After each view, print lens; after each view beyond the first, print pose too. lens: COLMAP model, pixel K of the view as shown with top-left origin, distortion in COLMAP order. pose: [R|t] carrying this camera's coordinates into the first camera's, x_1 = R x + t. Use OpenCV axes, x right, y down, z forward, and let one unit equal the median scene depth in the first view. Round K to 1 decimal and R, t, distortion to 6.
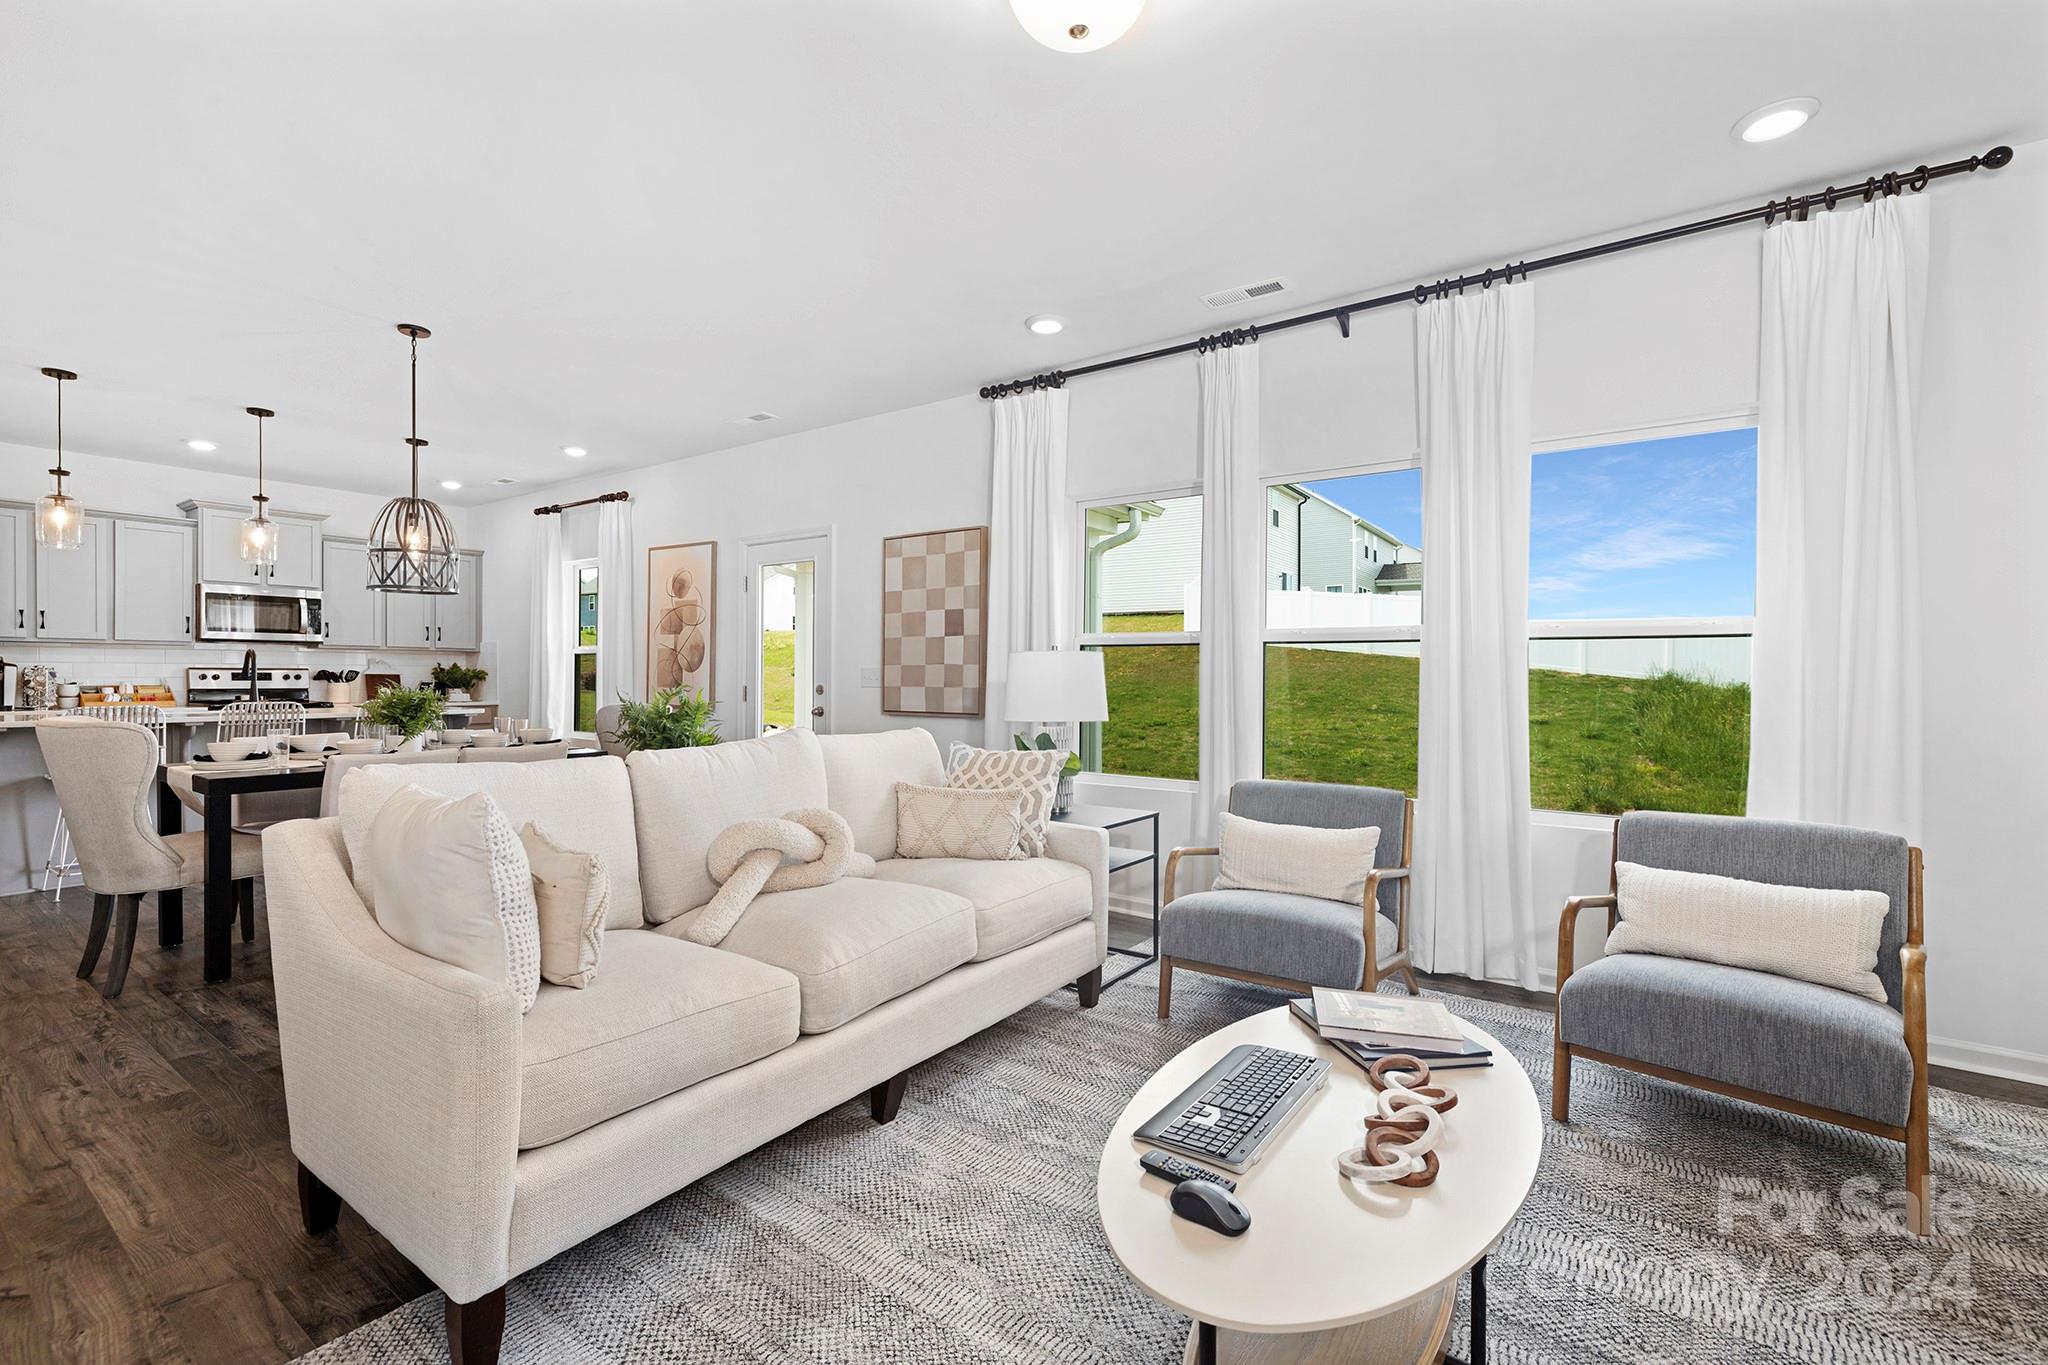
lens RADIAL K [[894.8, 0, 1011.8], [0, 894.8, 678.7], [0, 0, 1]] dist [0.012739, -0.000130]
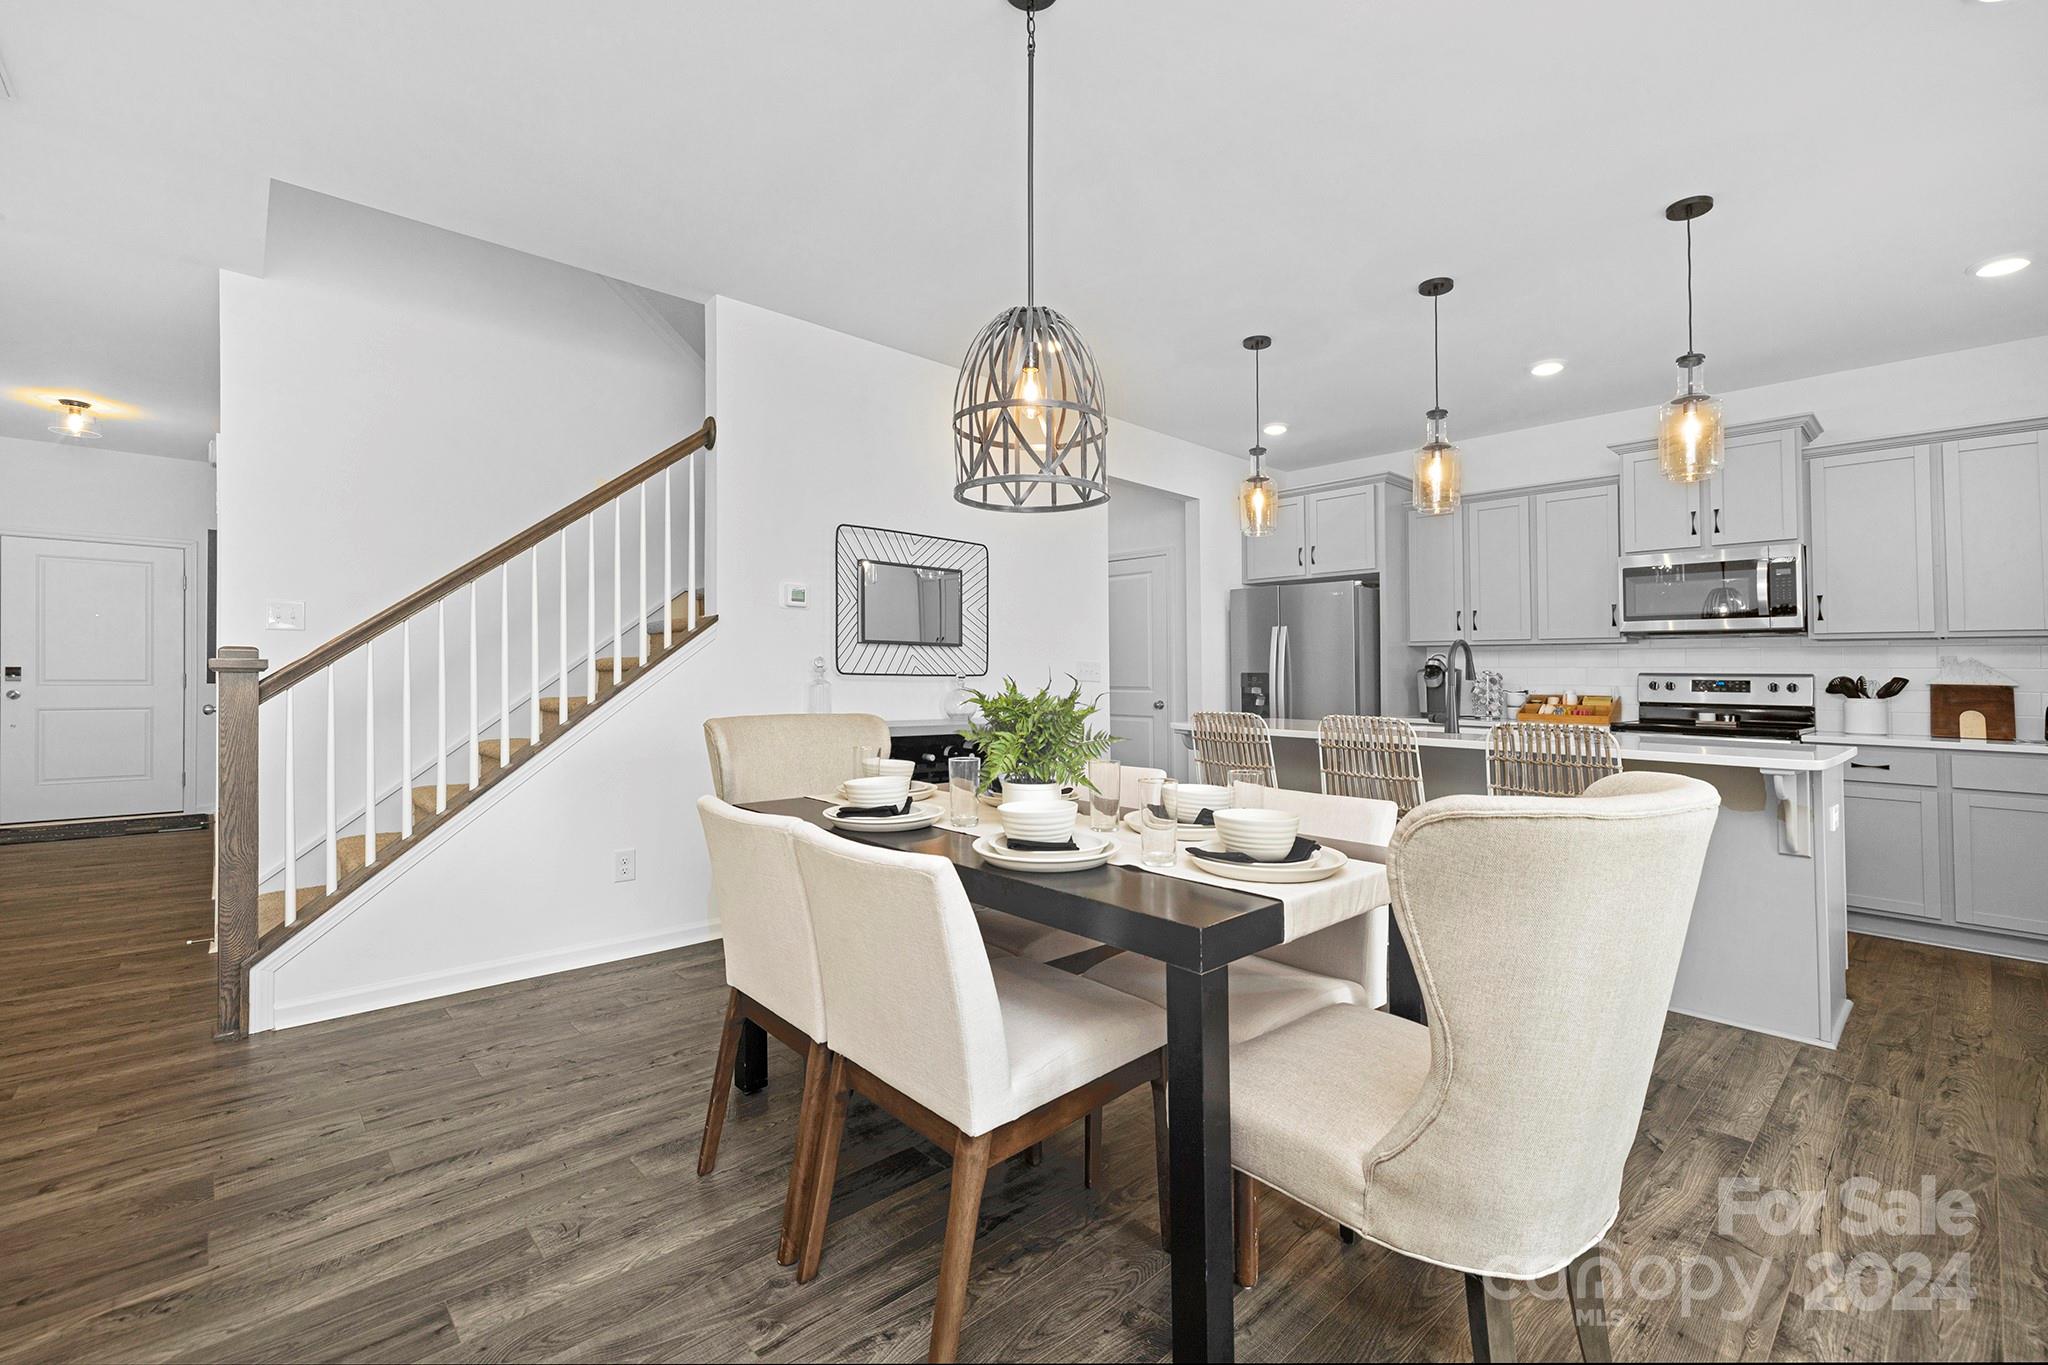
lens RADIAL K [[873.1, 0, 1032.0], [0, 873.1, 650.9], [0, 0, 1]] dist [0.004212, -0.000249]
pose [[-0.192354, -0.037422, -0.980612, -0.115809], [-0.018987, 0.999227, -0.034408, 0.003884], [0.981142, 0.012001, -0.192916, 0.683434]]
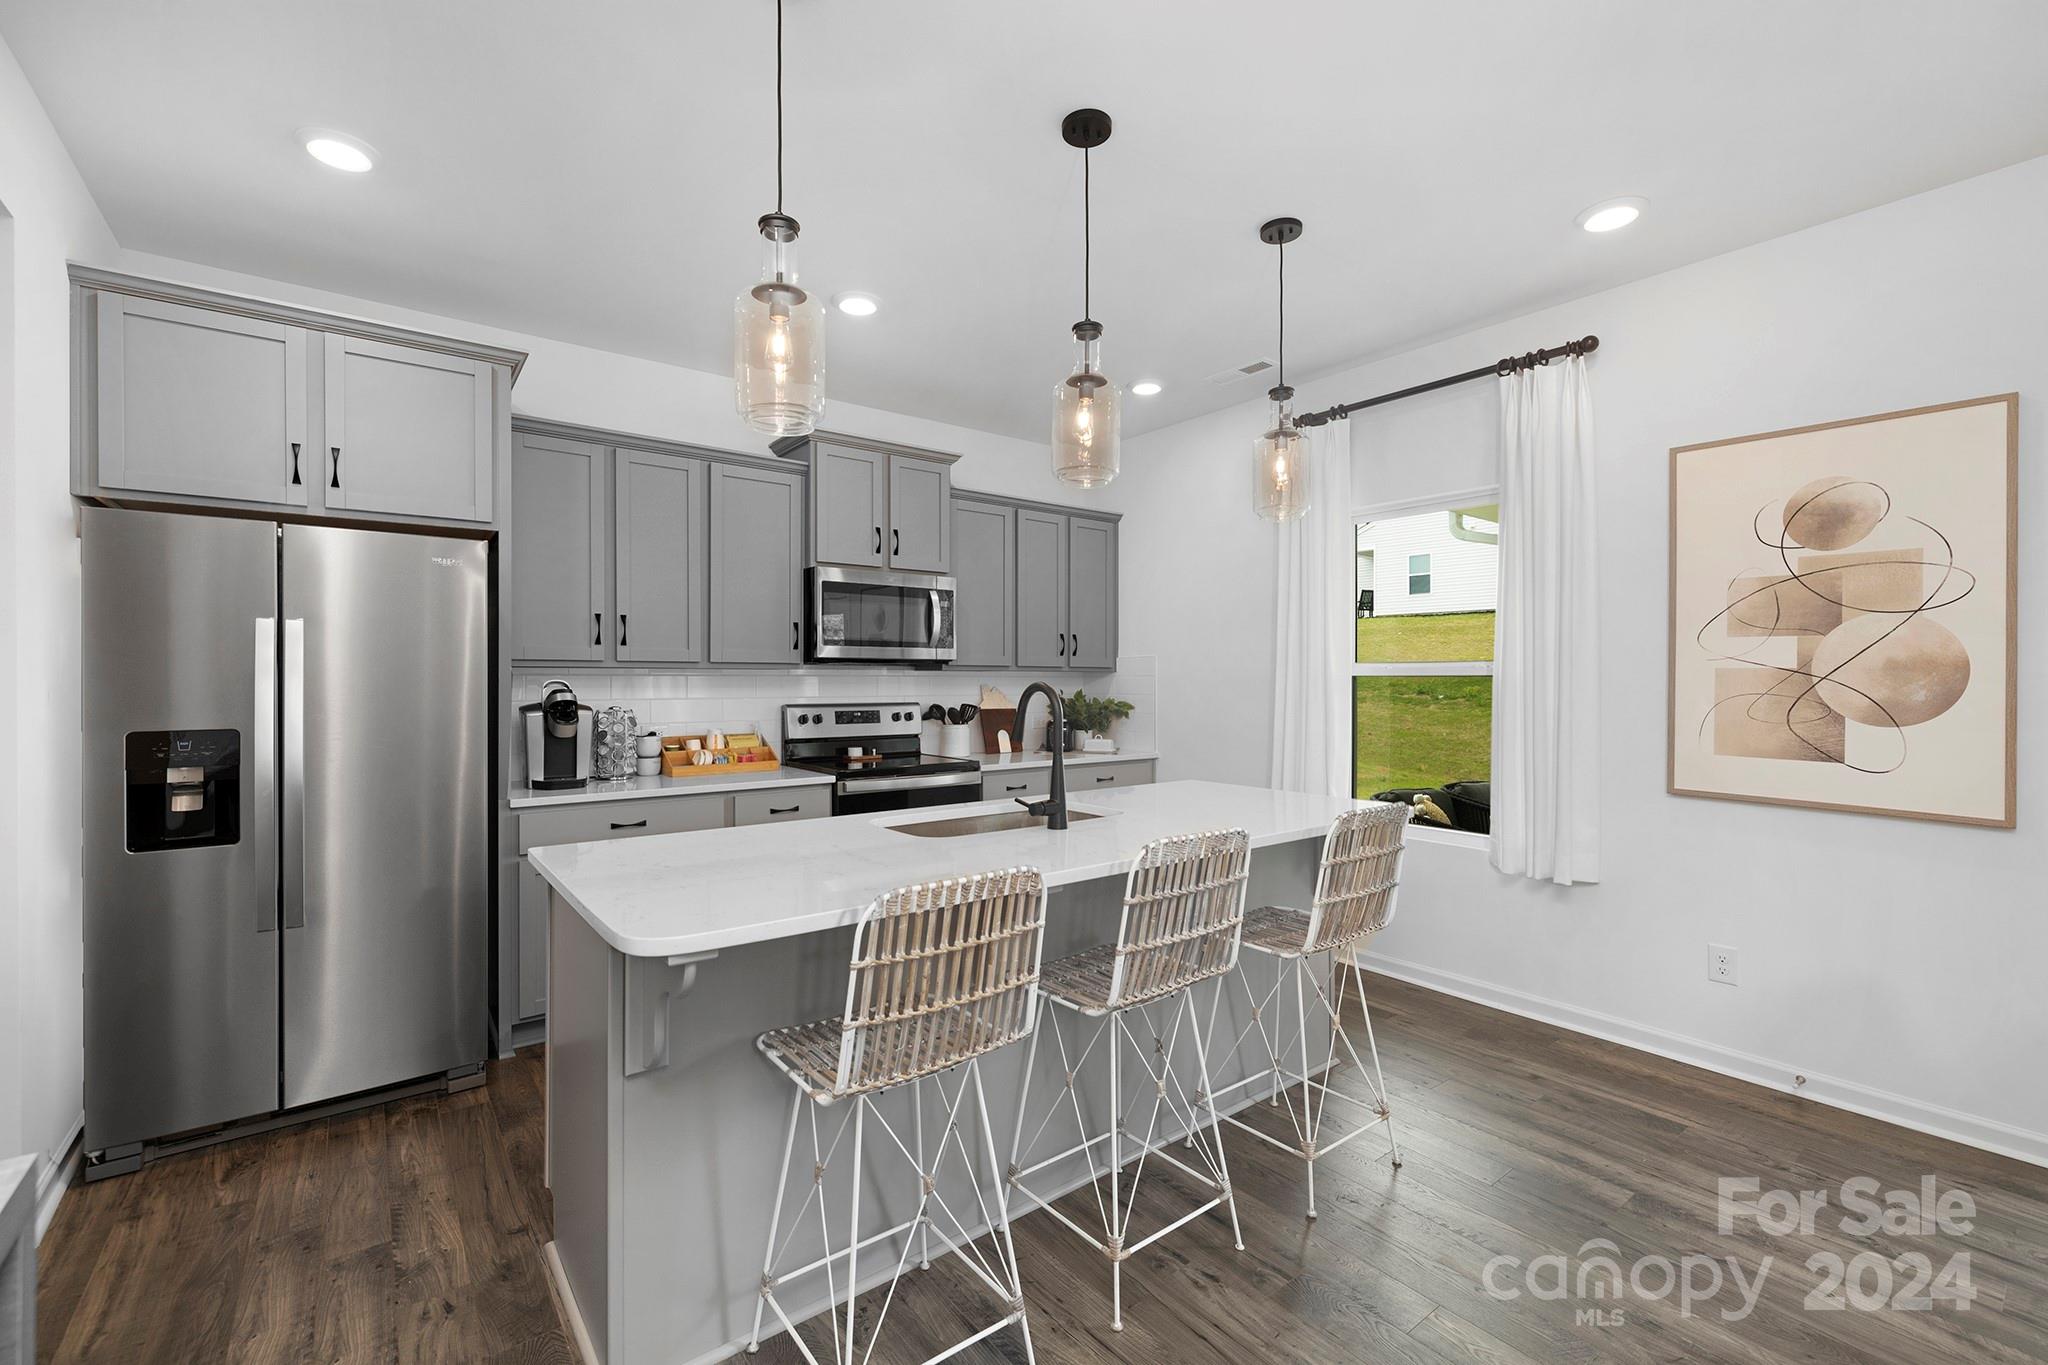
lens RADIAL K [[870.8, 0, 1024.0], [0, 870.8, 682.5], [0, 0, 1]] dist [-0.001578, -0.000138]
pose [[0.960433, -0.003379, -0.278489, -0.615034], [0.002646, 0.999992, -0.003010, -0.026549], [0.278497, 0.002154, 0.960435, 0.492795]]
